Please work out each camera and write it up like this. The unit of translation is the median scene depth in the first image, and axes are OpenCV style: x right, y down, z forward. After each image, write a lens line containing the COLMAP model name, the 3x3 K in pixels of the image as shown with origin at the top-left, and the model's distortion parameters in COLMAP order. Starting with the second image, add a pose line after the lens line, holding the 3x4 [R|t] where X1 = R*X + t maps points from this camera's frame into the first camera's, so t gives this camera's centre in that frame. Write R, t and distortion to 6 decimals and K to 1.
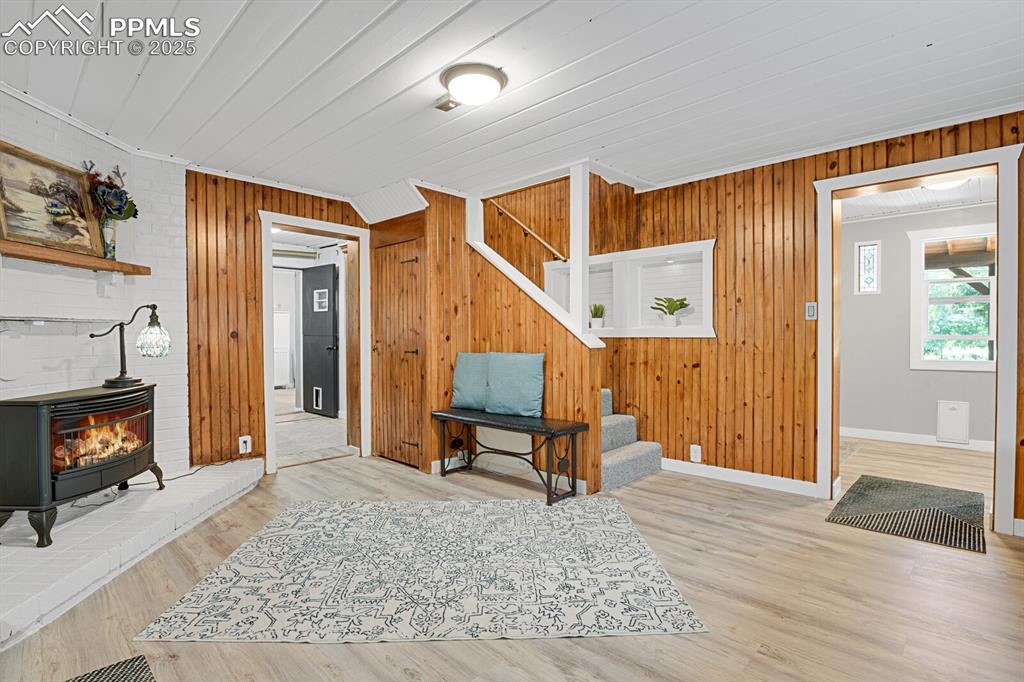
lens RADIAL K [[495.8, 0, 511.5], [0, 495.8, 339.4], [0, 0, 1]] dist [0.002193, 0.000036]
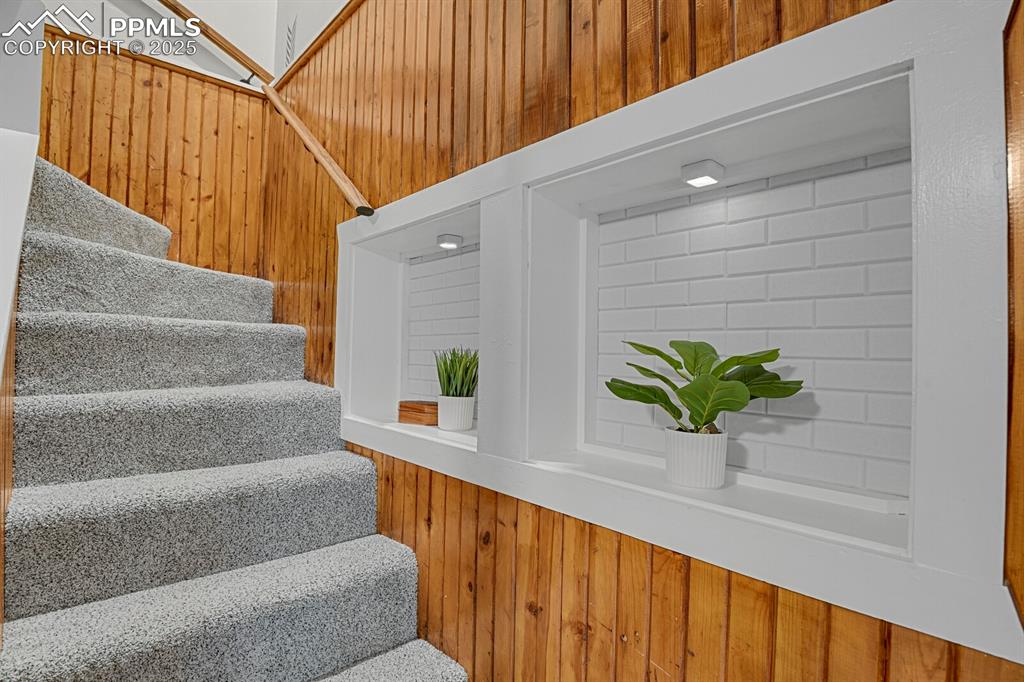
lens RADIAL K [[497.9, 0, 511.5], [0, 497.9, 342.4], [0, 0, 1]] dist [-0.040545, -0.000388]
pose [[0.998948, 0.023523, -0.039356, 0.242480], [-0.024663, 0.999283, -0.028735, -0.075255], [0.038652, 0.029675, 0.998812, 0.769110]]
